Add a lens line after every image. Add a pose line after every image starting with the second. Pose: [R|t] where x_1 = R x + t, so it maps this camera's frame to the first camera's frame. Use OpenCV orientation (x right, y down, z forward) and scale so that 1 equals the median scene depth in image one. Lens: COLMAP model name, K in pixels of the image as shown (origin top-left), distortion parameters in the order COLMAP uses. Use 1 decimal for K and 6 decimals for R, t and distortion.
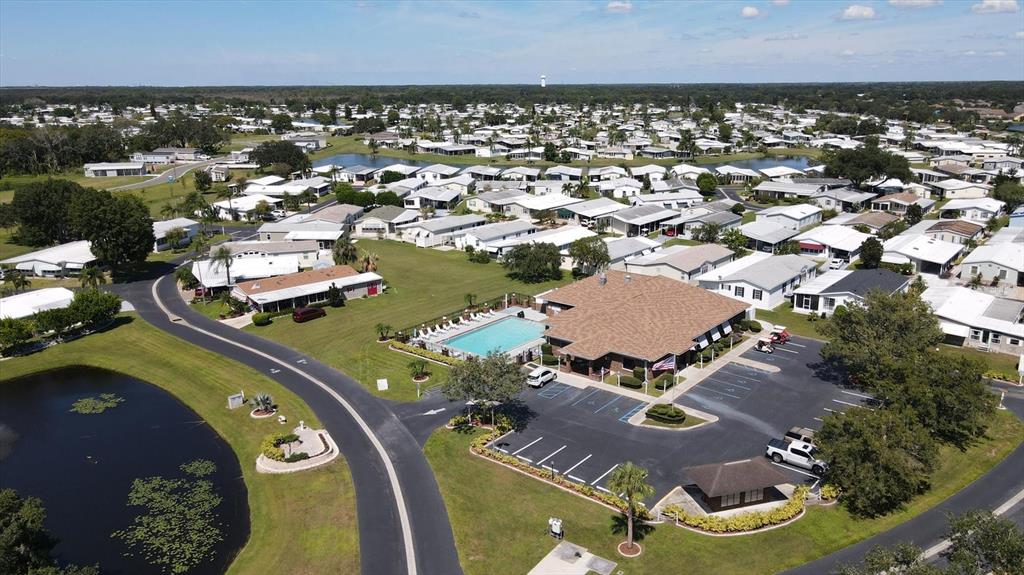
lens RADIAL K [[710.8, 0, 512.0], [0, 710.8, 287.5], [0, 0, 1]] dist [0.005788, 0.005309]
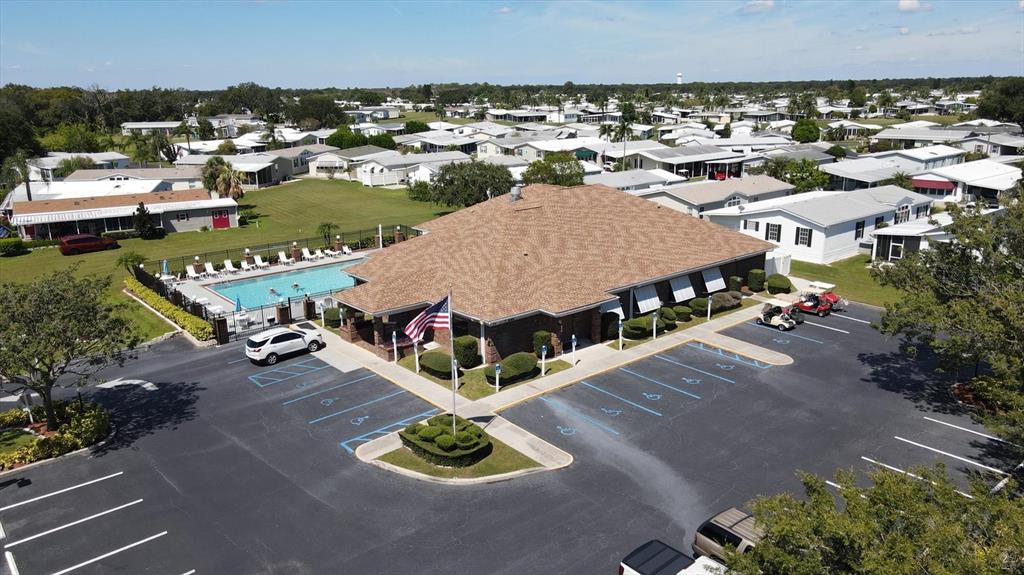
lens RADIAL K [[710.8, 0, 512.0], [0, 710.8, 287.5], [0, 0, 1]] dist [0.005788, 0.005309]
pose [[0.982631, 0.041891, -0.180782, 0.261790], [-0.042620, 0.999091, -0.000149, 0.070514], [0.180611, 0.007852, 0.983523, 0.480120]]
